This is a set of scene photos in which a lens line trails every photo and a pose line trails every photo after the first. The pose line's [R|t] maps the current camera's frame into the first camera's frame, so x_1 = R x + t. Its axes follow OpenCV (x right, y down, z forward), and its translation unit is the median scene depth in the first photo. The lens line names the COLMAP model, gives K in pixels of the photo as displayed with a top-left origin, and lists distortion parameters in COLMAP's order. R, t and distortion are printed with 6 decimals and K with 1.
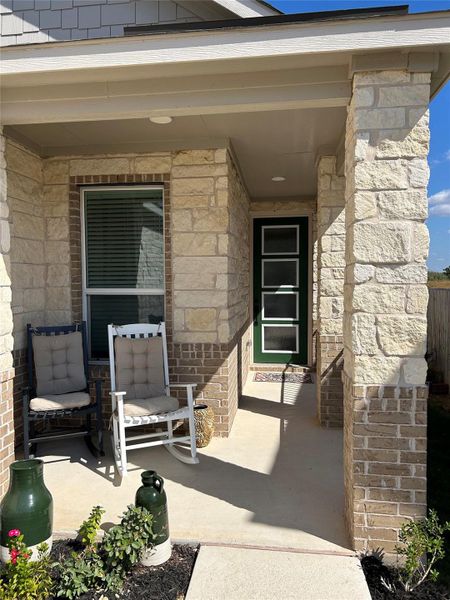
lens RADIAL K [[417.1, 0, 226.2], [0, 417.1, 288.1], [0, 0, 1]] dist [0.017986, -0.000636]
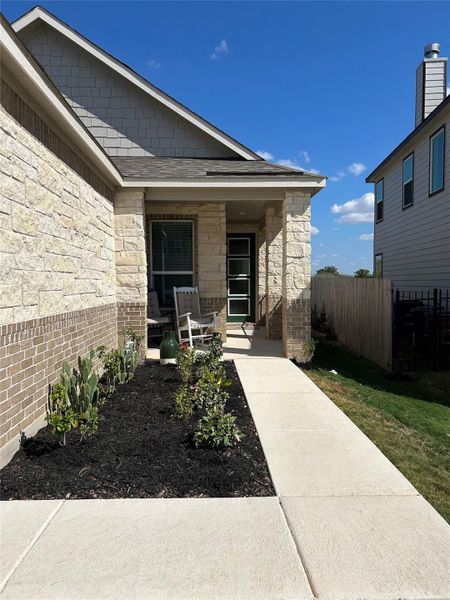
lens RADIAL K [[417.1, 0, 226.2], [0, 417.1, 288.1], [0, 0, 1]] dist [0.017986, -0.000636]
pose [[0.983790, -0.005806, 0.179233, -0.368626], [0.007241, 0.999947, -0.007349, 0.102554], [-0.179181, 0.008528, 0.983779, -1.042573]]
